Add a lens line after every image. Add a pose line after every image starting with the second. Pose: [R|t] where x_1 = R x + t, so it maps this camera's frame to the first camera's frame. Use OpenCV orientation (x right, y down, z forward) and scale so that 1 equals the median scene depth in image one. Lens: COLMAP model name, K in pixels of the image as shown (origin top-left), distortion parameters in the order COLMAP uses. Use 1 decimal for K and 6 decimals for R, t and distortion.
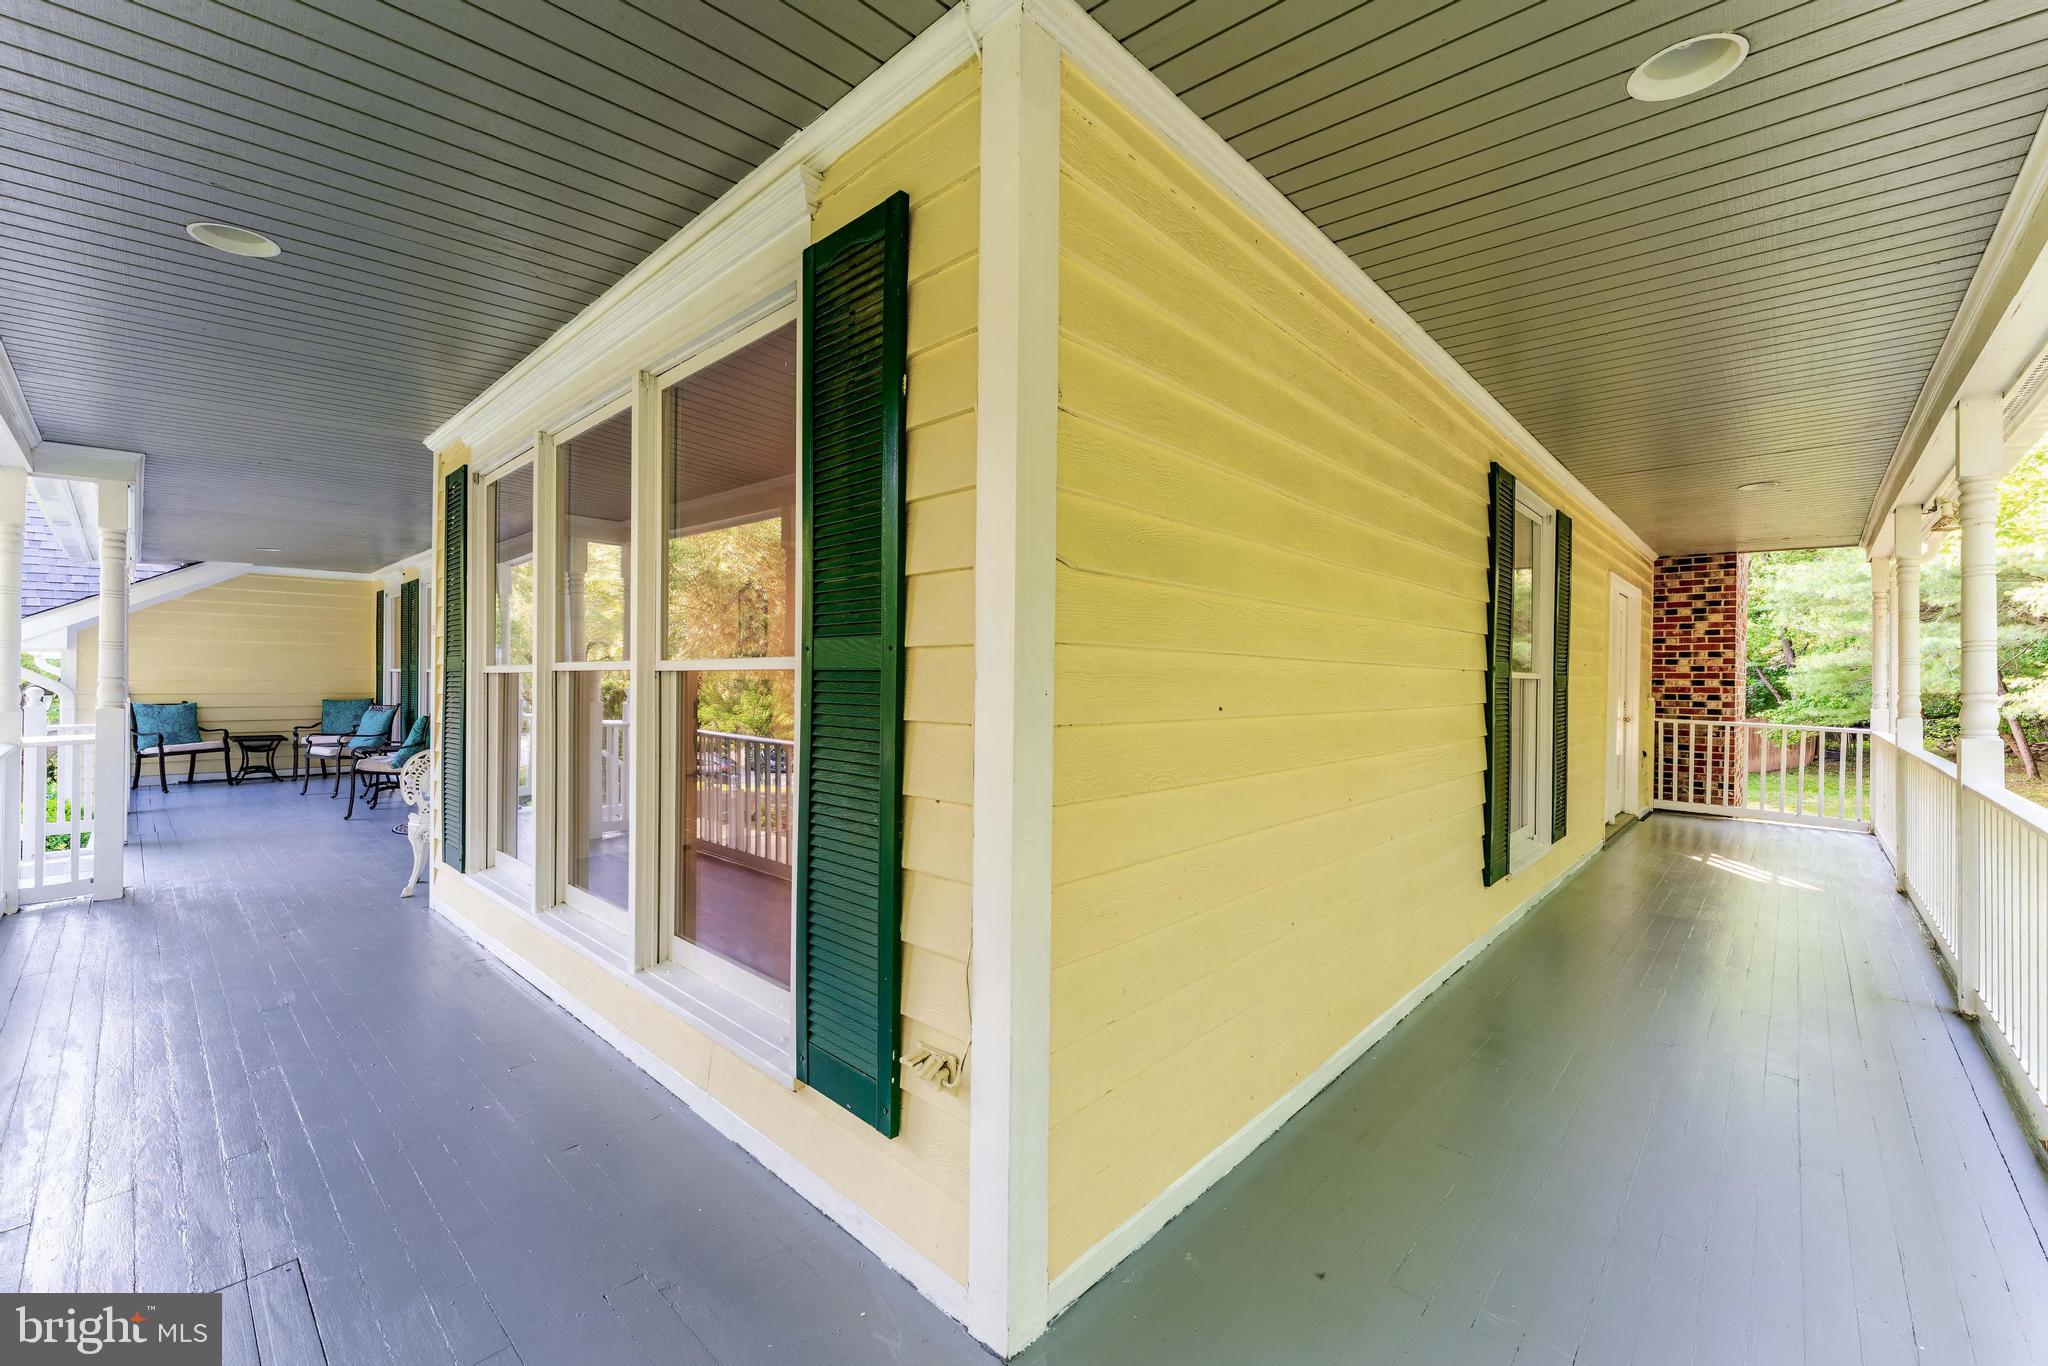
lens RADIAL K [[840.2, 0, 1019.4], [0, 840.2, 664.6], [0, 0, 1]] dist [0.016337, -0.000026]
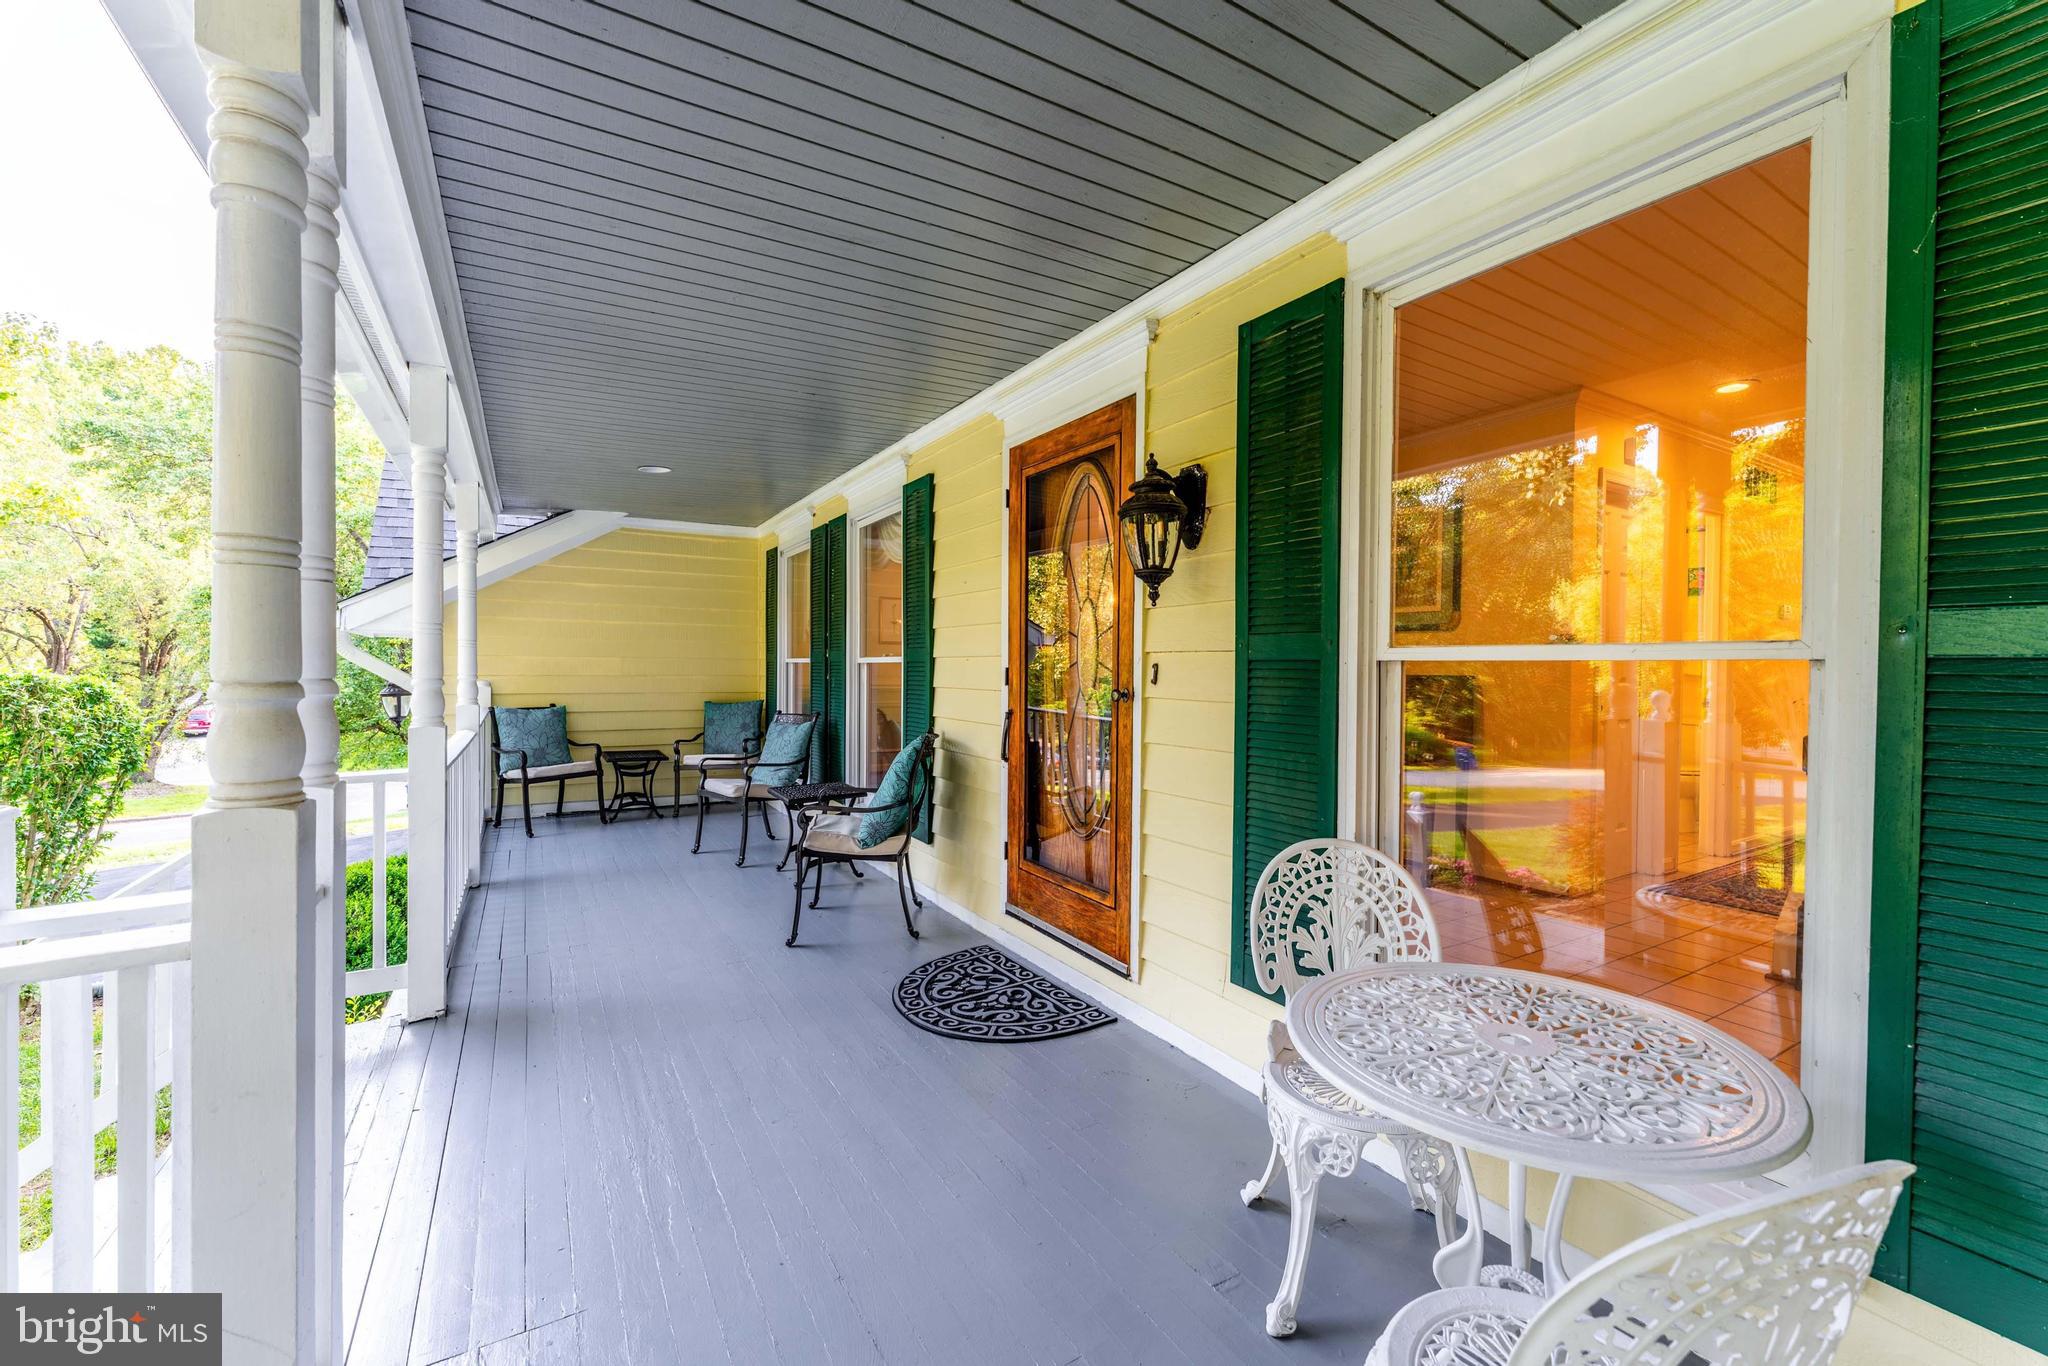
lens RADIAL K [[840.2, 0, 1019.4], [0, 840.2, 664.6], [0, 0, 1]] dist [0.016337, -0.000026]
pose [[0.961242, 0.000984, -0.275704, -0.393523], [0.001444, 0.999962, 0.008602, 0.004084], [0.275702, -0.008667, 0.961204, 0.414430]]
